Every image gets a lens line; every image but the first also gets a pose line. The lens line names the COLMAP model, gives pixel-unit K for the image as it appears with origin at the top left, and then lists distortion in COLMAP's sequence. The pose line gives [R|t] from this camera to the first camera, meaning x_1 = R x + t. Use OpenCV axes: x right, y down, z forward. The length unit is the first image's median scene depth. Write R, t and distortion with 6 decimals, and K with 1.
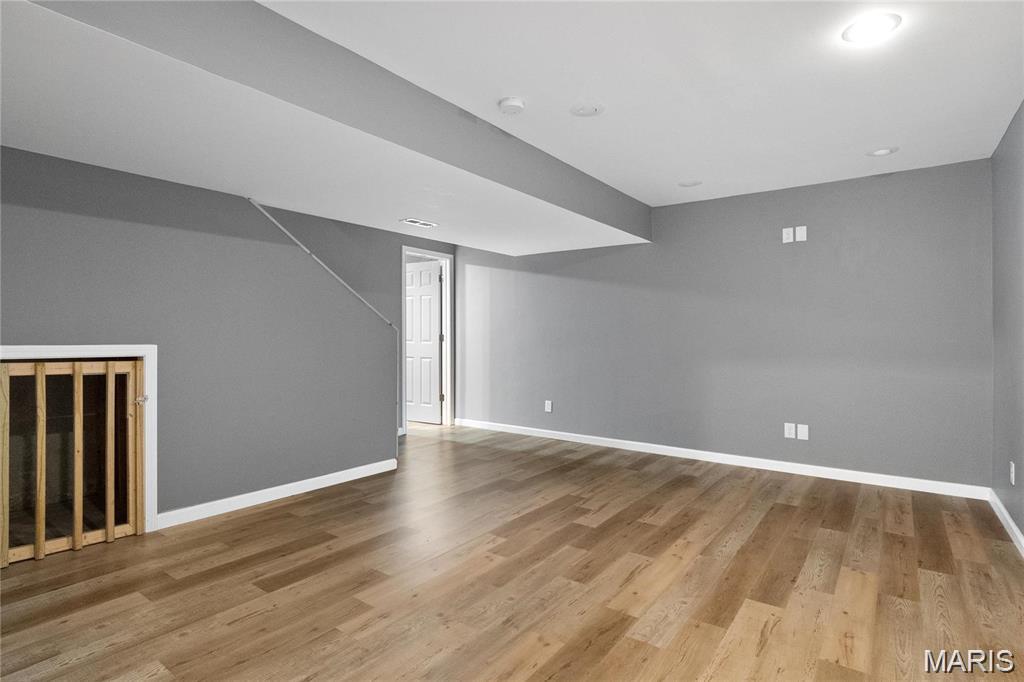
lens RADIAL K [[525.9, 0, 509.7], [0, 525.9, 337.8], [0, 0, 1]] dist [-0.001236, -0.004481]
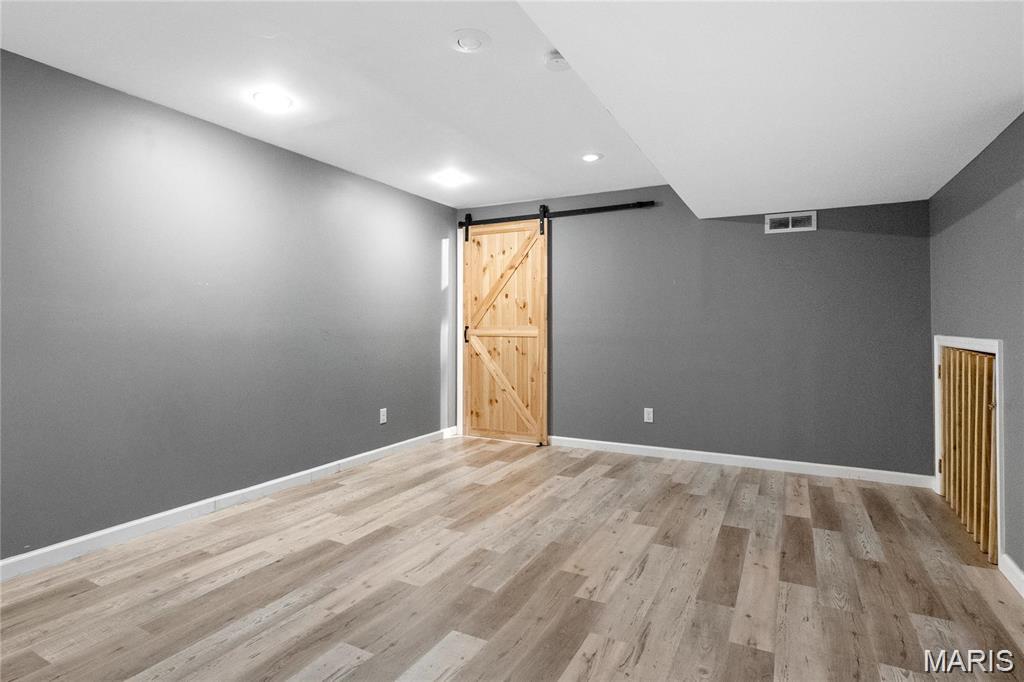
lens RADIAL K [[525.9, 0, 511.2], [0, 525.9, 333.6], [0, 0, 1]] dist [-0.001236, -0.004481]
pose [[-0.989281, -0.004892, -0.145944, 0.236716], [-0.007533, 0.999818, 0.017546, -0.008604], [0.145832, 0.018457, -0.989137, 2.067510]]
